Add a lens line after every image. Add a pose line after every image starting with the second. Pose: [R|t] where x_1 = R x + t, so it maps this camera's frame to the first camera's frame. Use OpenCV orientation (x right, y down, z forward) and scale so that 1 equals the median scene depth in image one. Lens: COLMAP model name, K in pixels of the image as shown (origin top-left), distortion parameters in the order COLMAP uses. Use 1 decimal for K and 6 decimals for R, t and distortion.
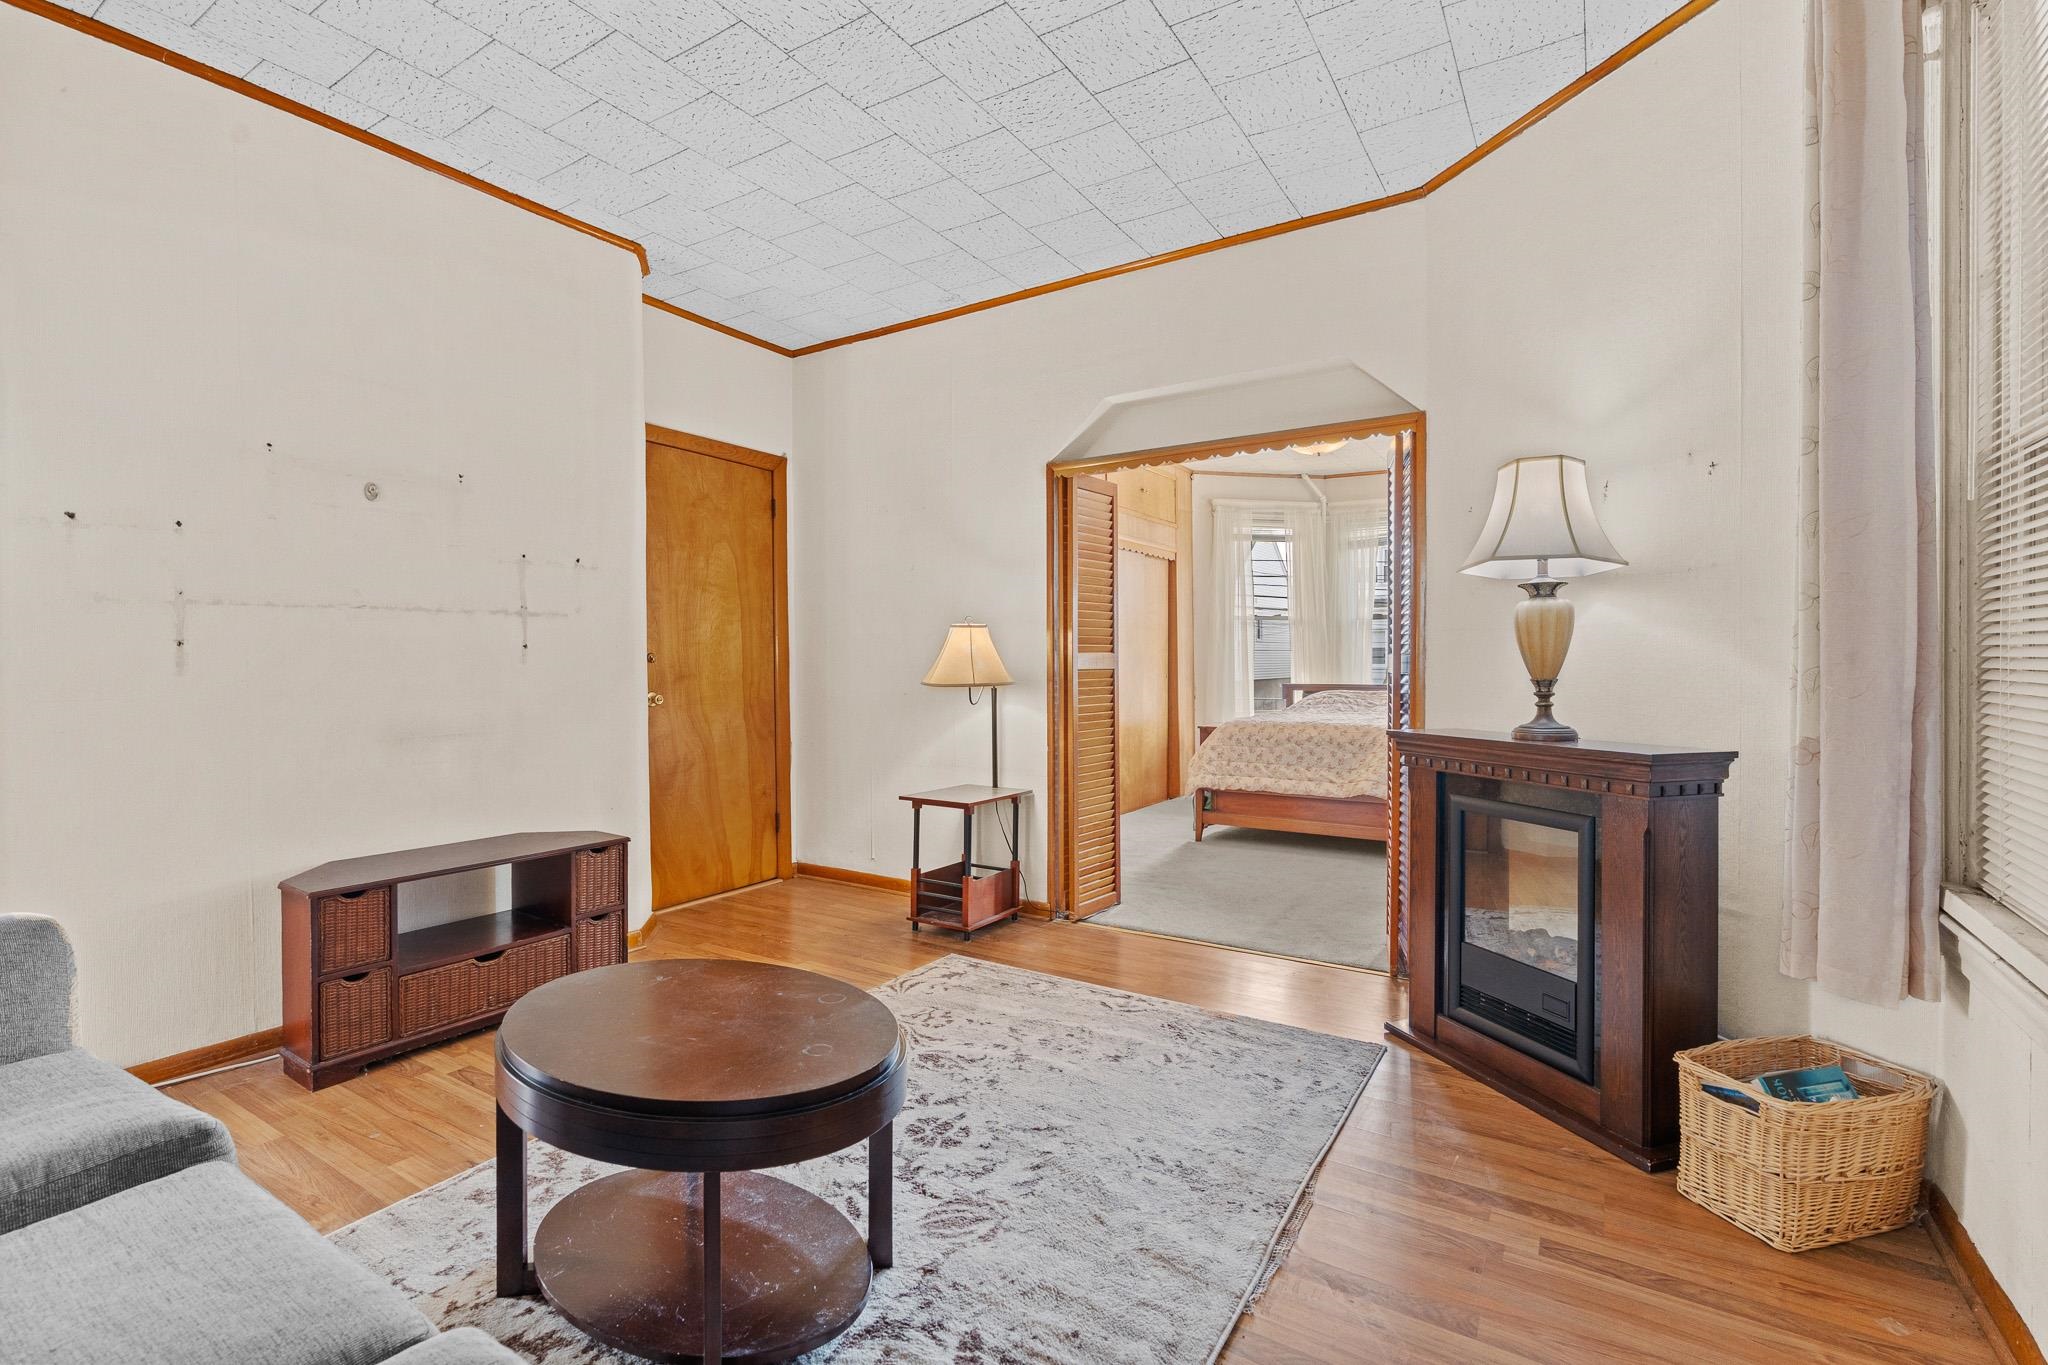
lens RADIAL K [[930.1, 0, 1021.3], [0, 930.1, 661.3], [0, 0, 1]] dist [-0.015650, 0.000808]
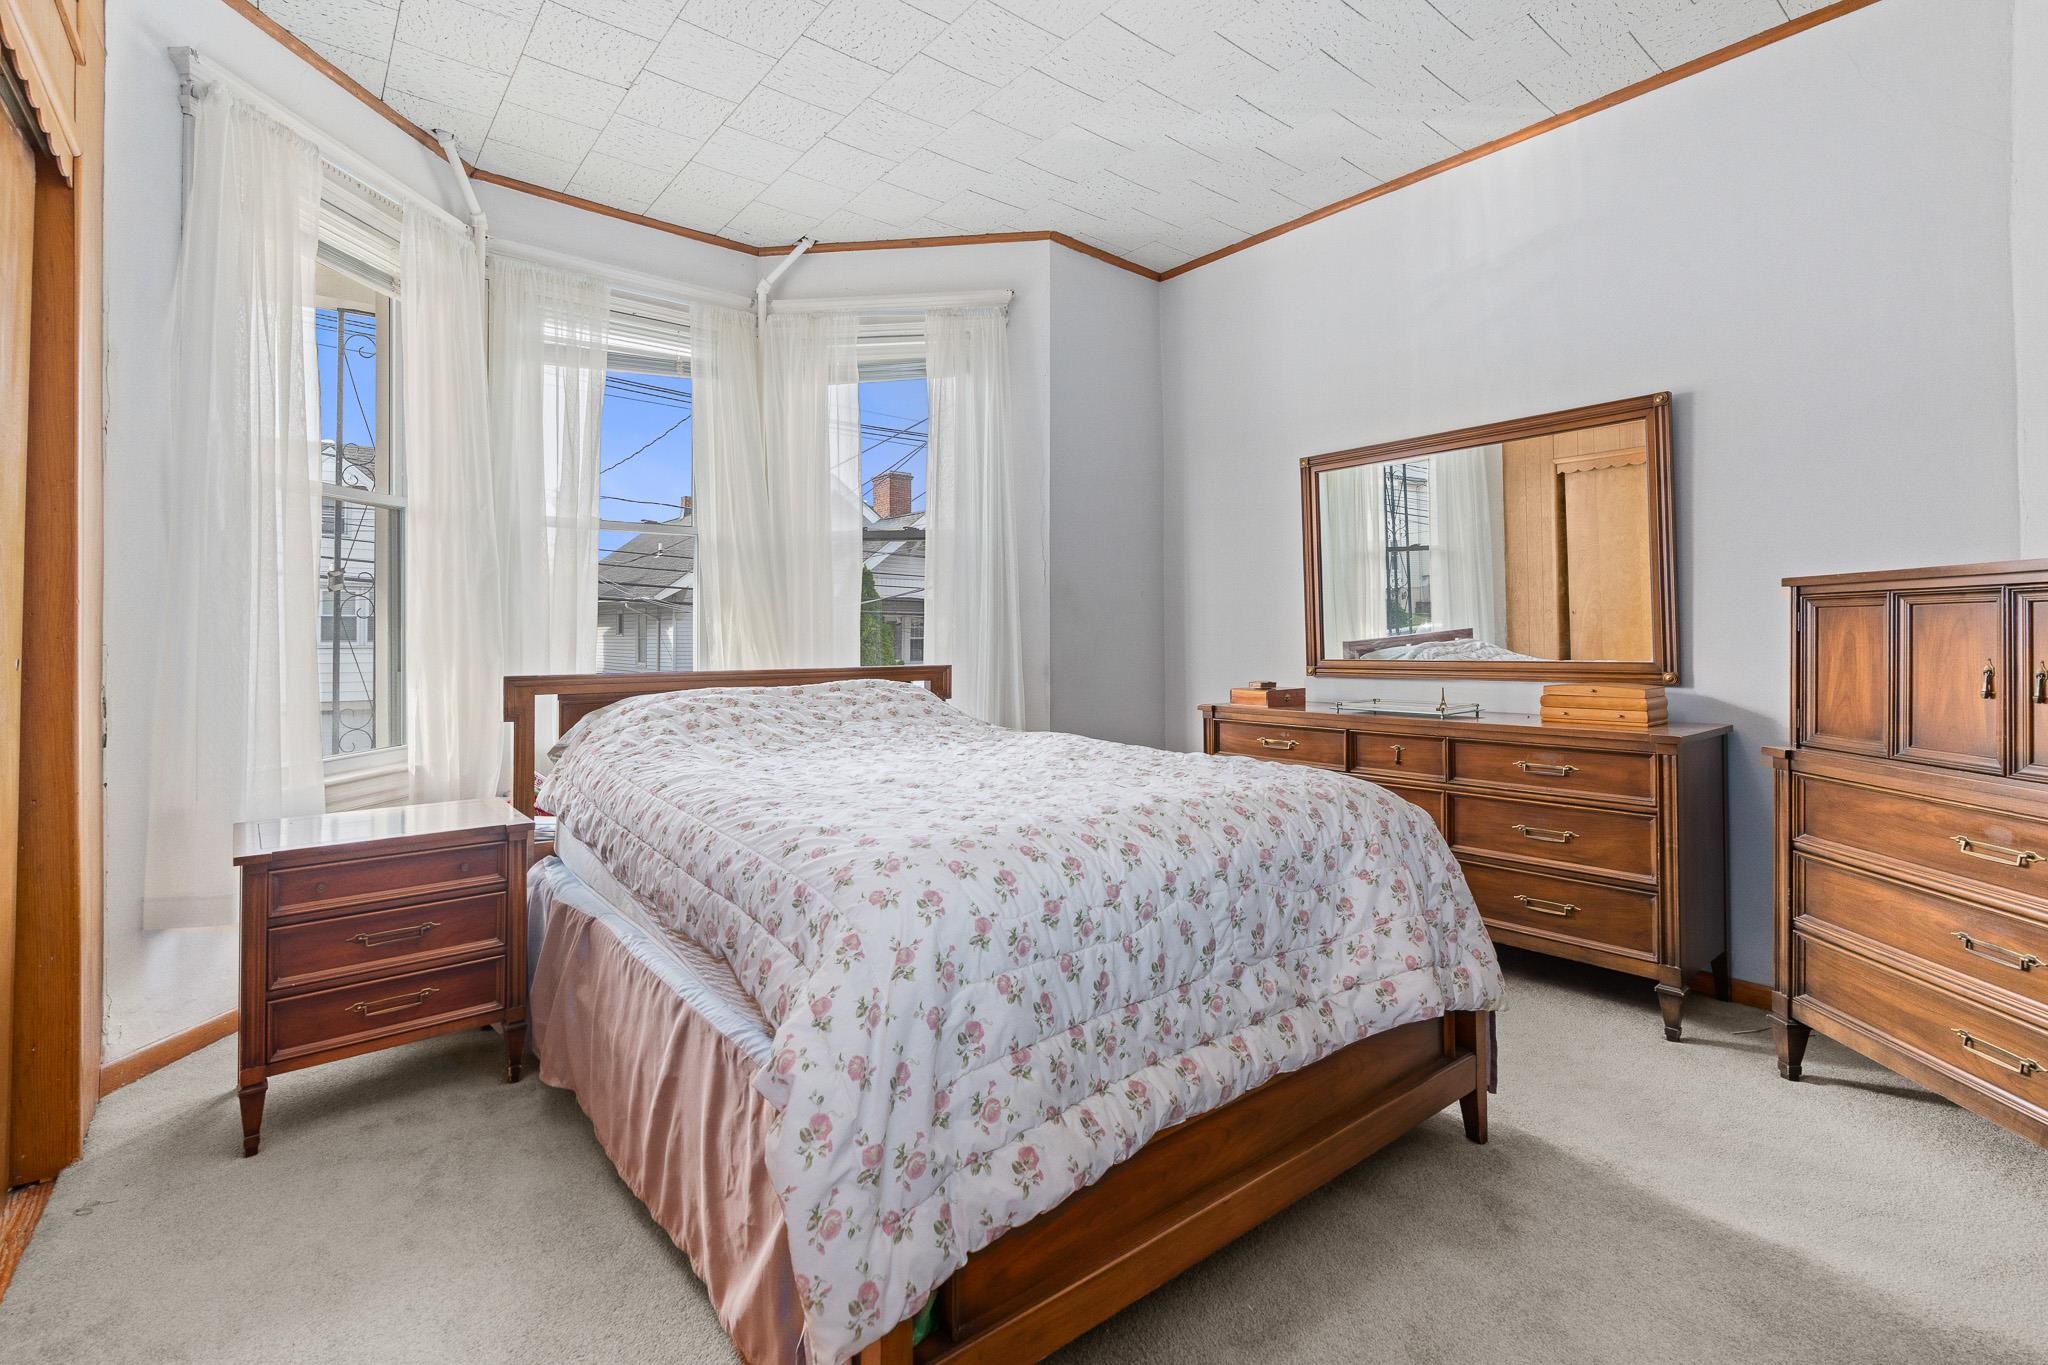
lens RADIAL K [[935.6, 0, 1034.2], [0, 935.6, 629.6], [0, 0, 1]] dist [-0.011248, 0.001127]
pose [[0.315765, 0.009862, 0.948786, 0.019603], [0.001446, 0.999940, -0.010875, 0.011408], [-0.948836, 0.004806, 0.315732, 0.761739]]
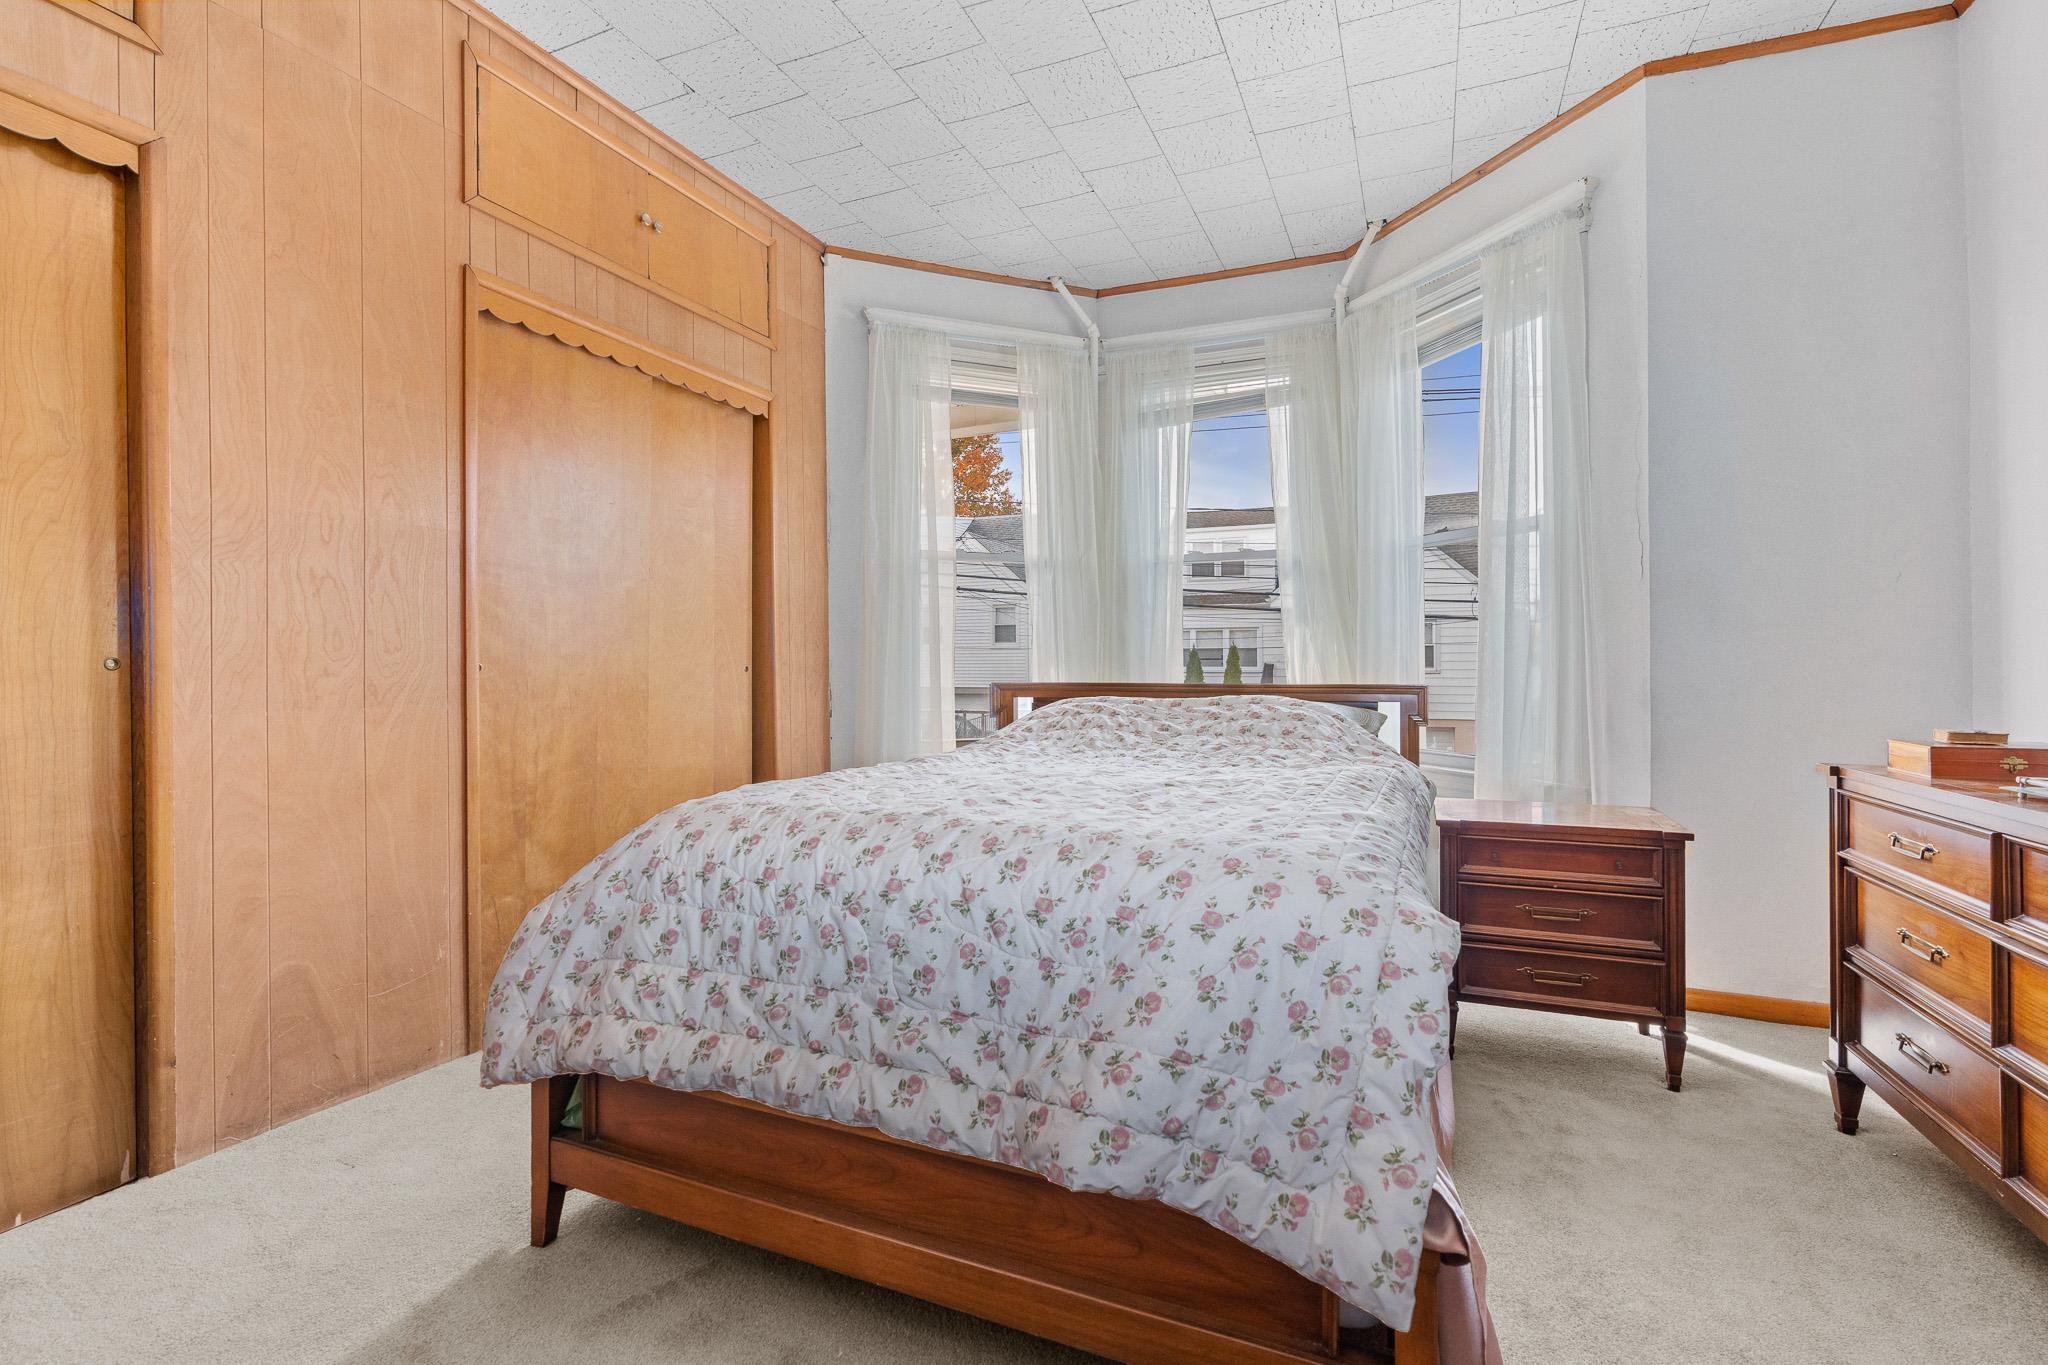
lens RADIAL K [[921.6, 0, 1019.5], [0, 921.6, 663.3], [0, 0, 1]] dist [0.000959, -0.004386]
pose [[0.987608, 0.002064, 0.156926, 0.241011], [-0.001704, 0.999996, -0.002426, 0.016612], [-0.156930, 0.002129, 0.987607, 0.585736]]
